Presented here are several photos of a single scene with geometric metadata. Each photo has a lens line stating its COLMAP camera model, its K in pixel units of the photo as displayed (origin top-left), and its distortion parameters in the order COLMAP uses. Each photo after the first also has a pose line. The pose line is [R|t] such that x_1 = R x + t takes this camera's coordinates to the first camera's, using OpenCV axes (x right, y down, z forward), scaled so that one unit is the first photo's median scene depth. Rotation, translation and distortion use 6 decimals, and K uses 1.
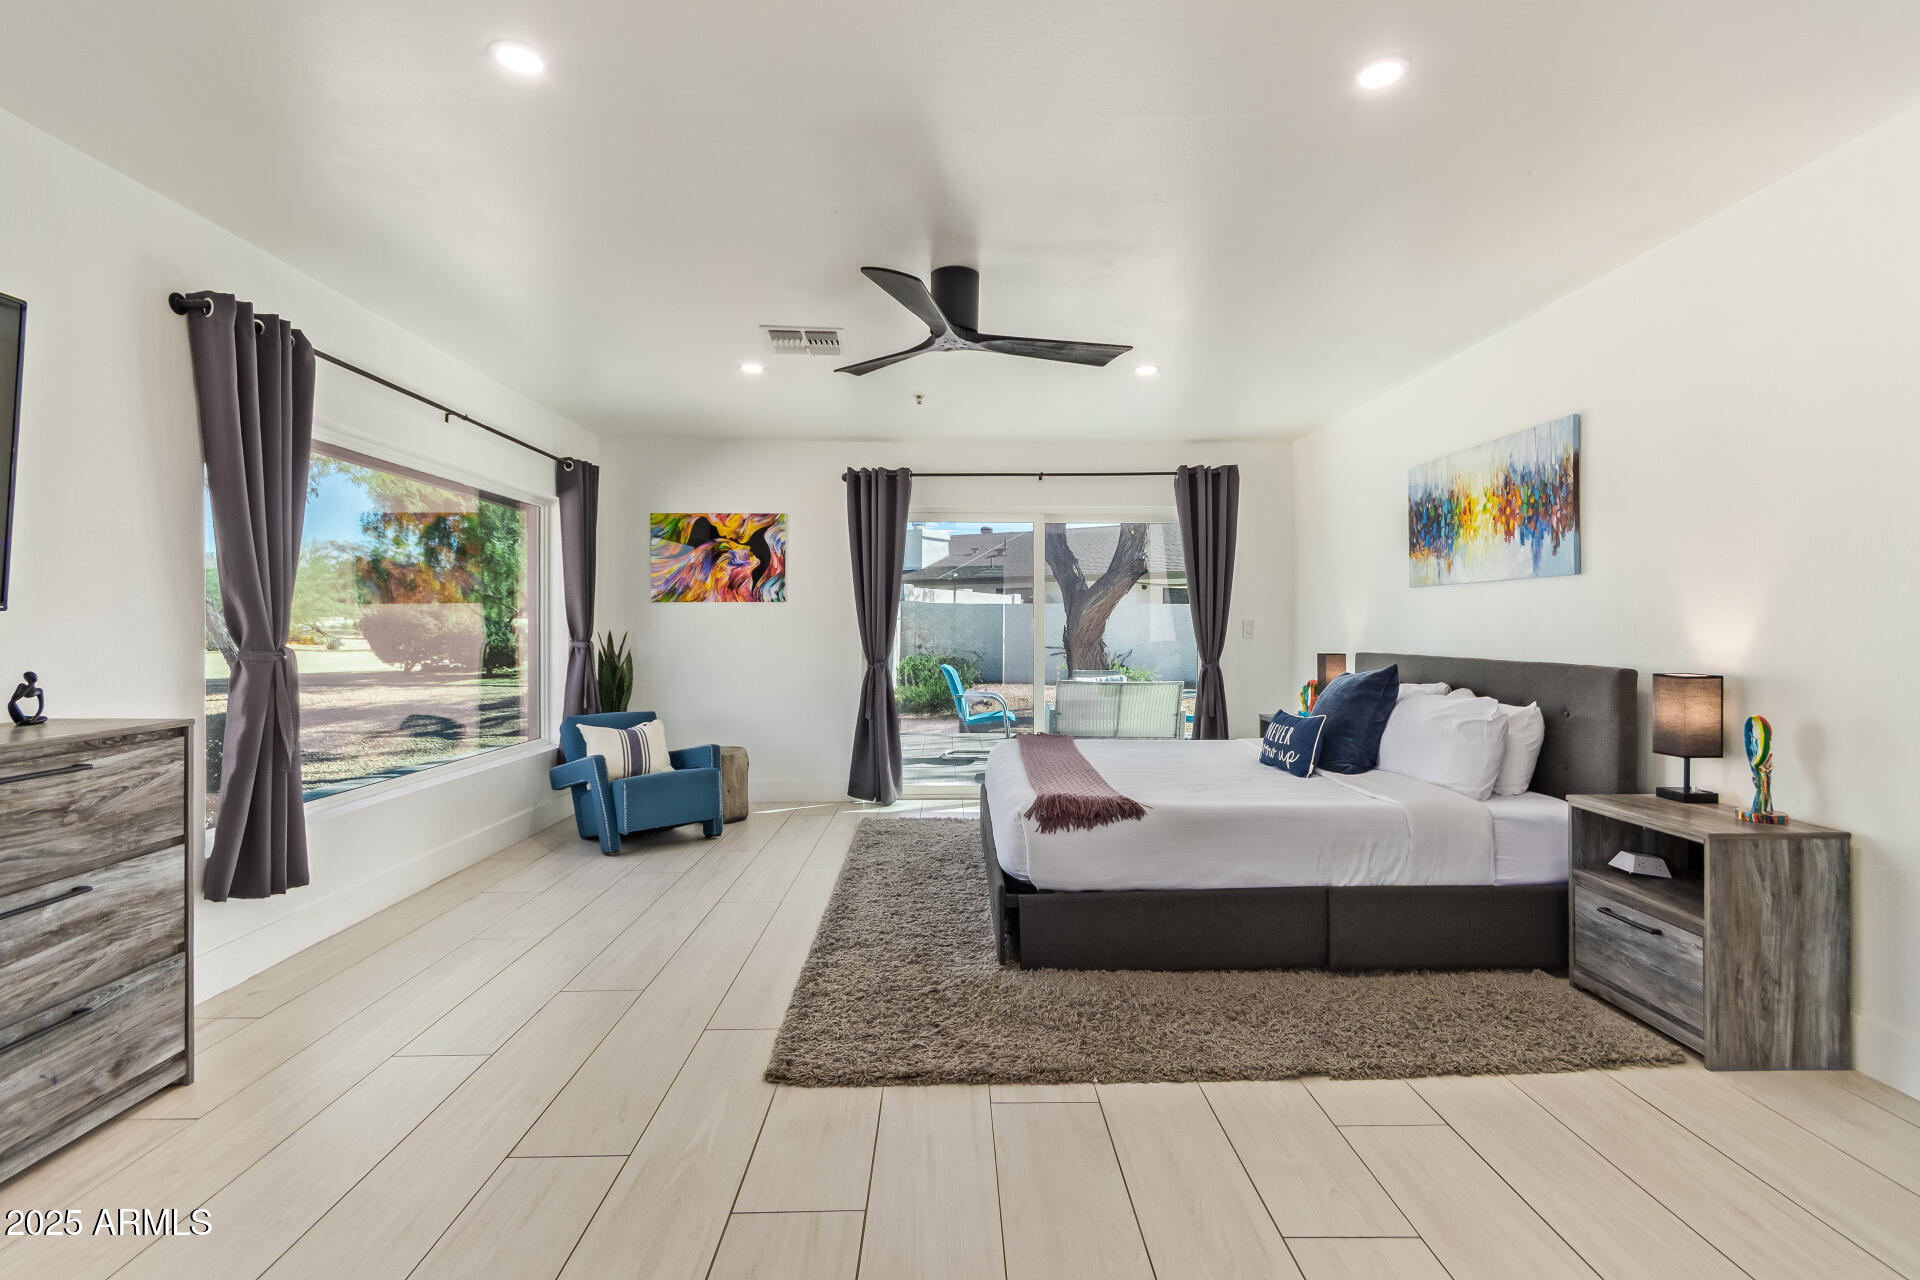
lens RADIAL K [[898.7, 0, 964.9], [0, 898.7, 633.6], [0, 0, 1]] dist [0.011842, -0.002163]
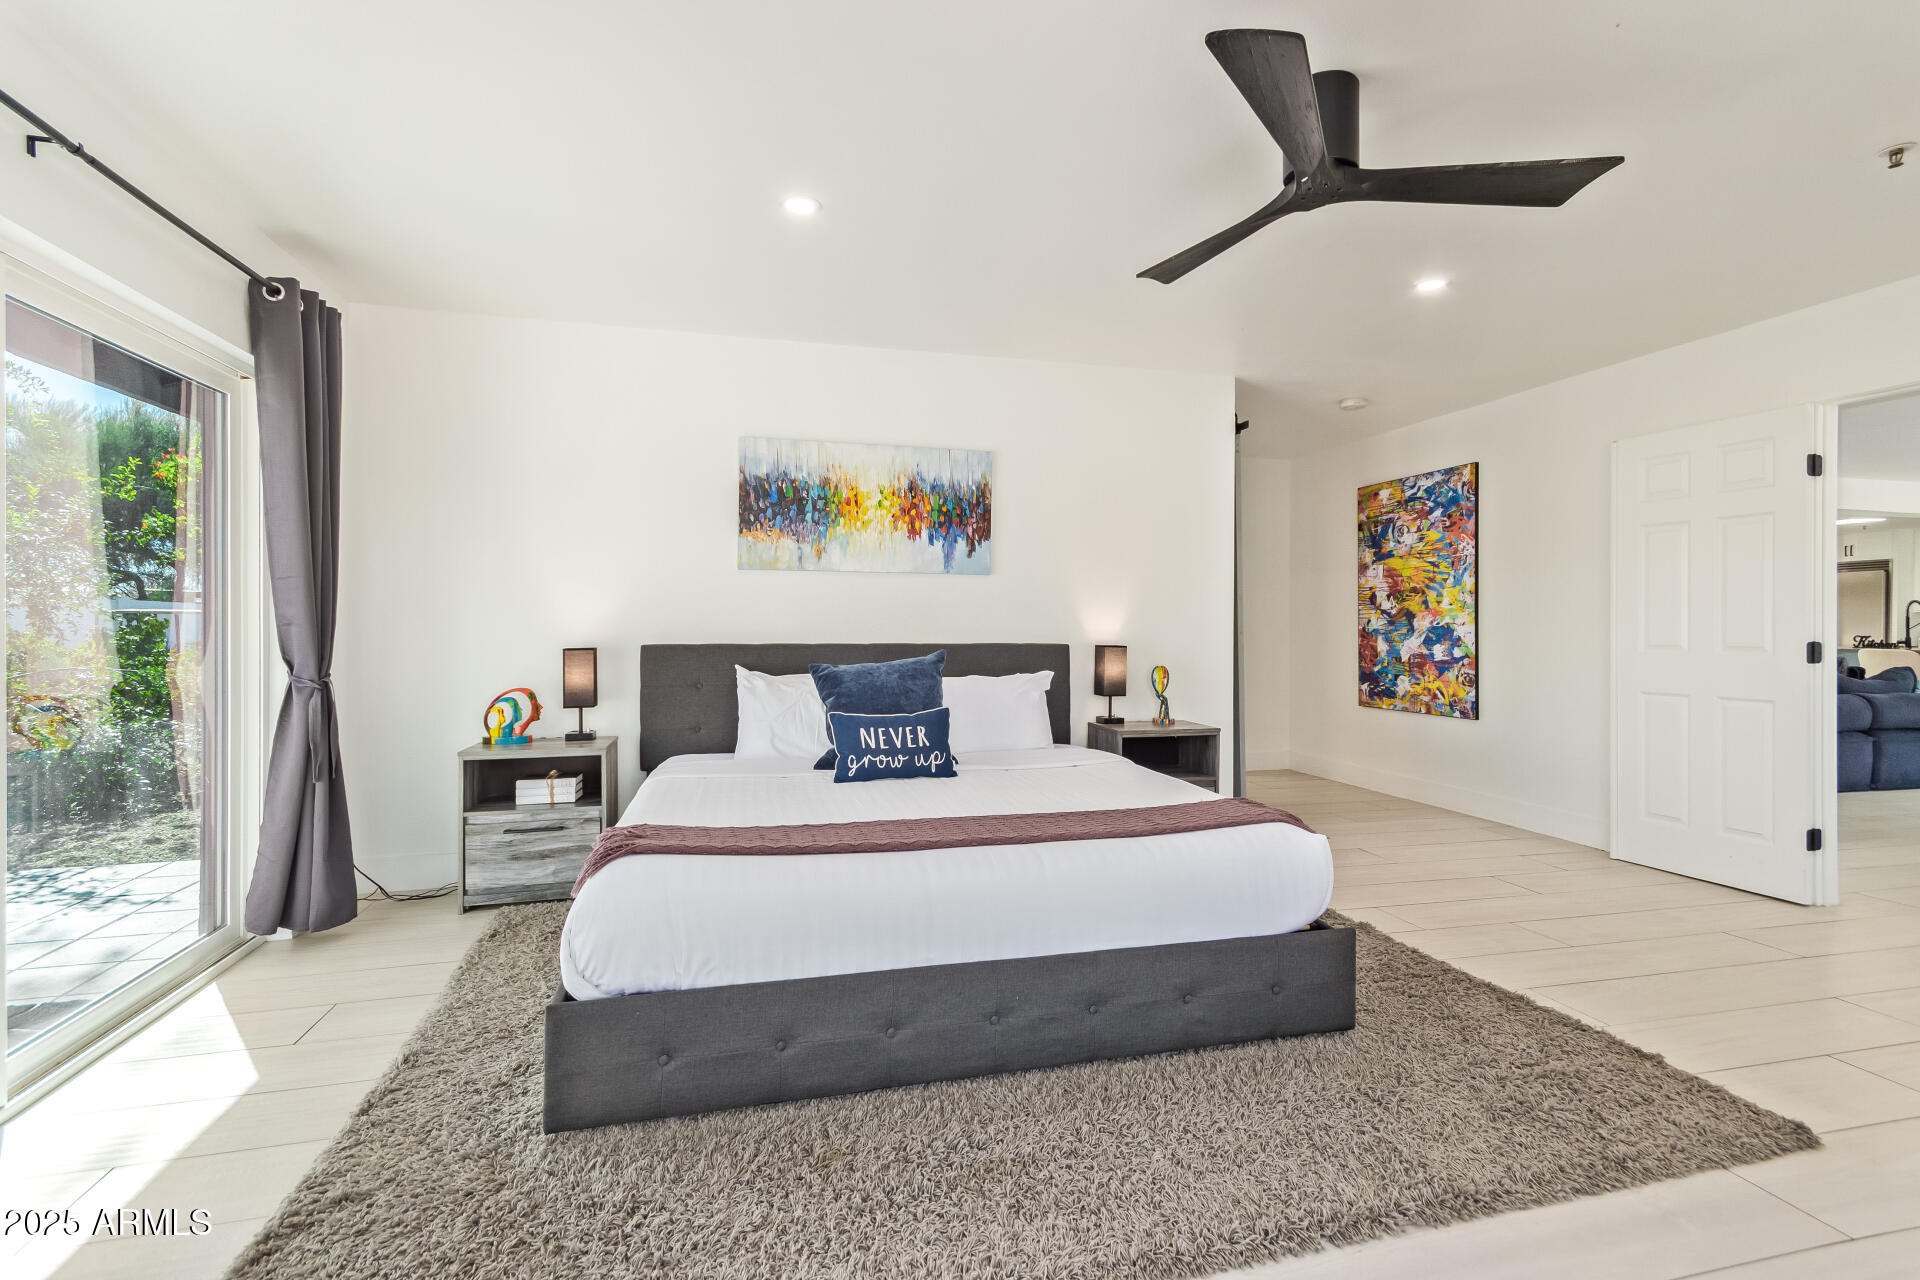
lens RADIAL K [[898.7, 0, 968.9], [0, 898.7, 629.7], [0, 0, 1]] dist [0.011842, -0.002163]
pose [[-0.243029, -0.007115, 0.969993, -0.527291], [0.003247, 0.999962, 0.008148, 0.002657], [-0.970014, 0.005130, -0.242997, 1.234699]]
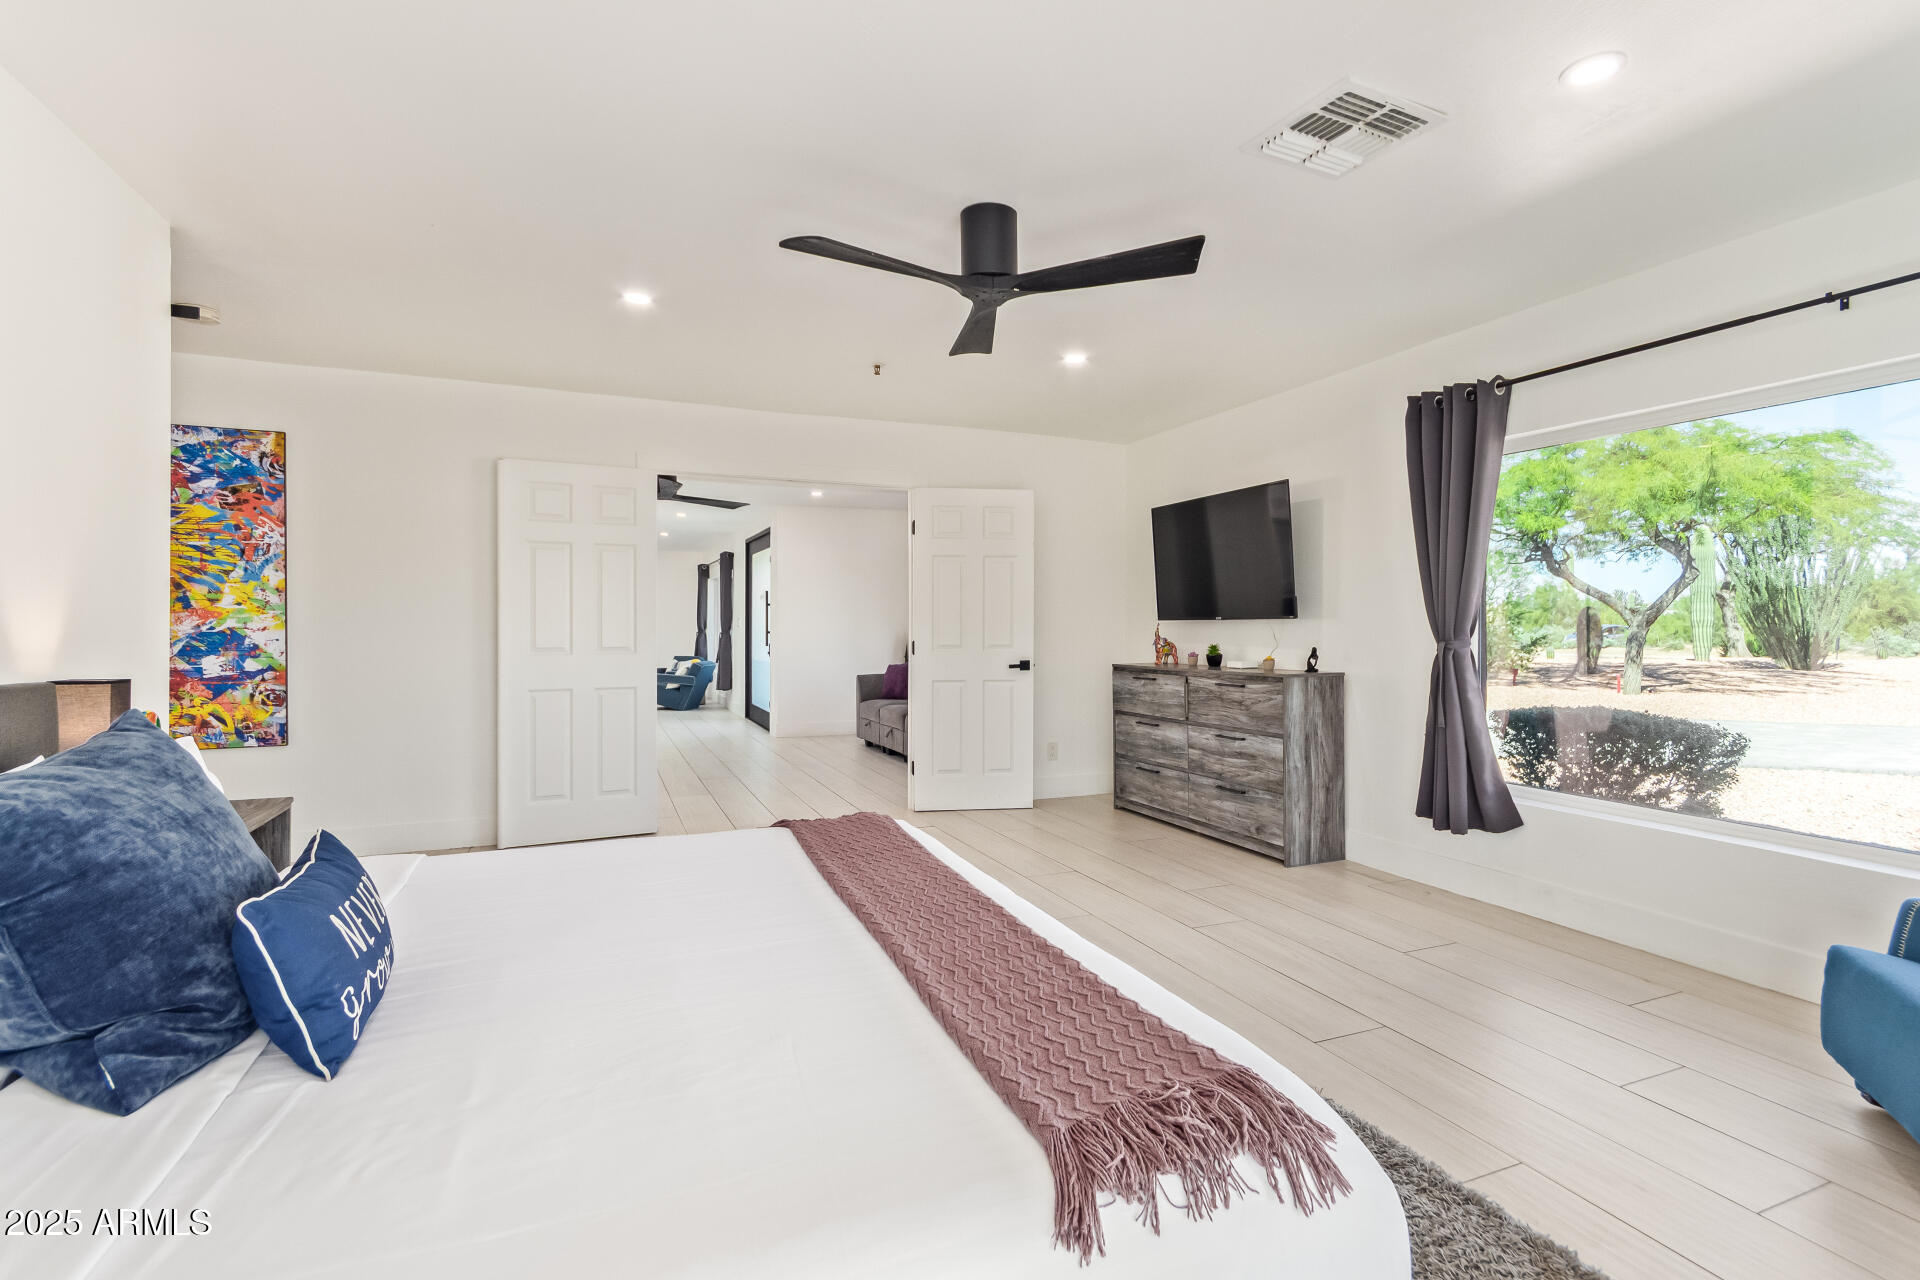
lens RADIAL K [[898.7, 0, 1003.2], [0, 898.7, 627.9], [0, 0, 1]] dist [0.011842, -0.002163]
pose [[-0.917211, -0.003343, -0.398388, 0.271901], [-0.005730, 0.999972, 0.004803, -0.004667], [0.398361, 0.006688, -0.917204, 1.562023]]
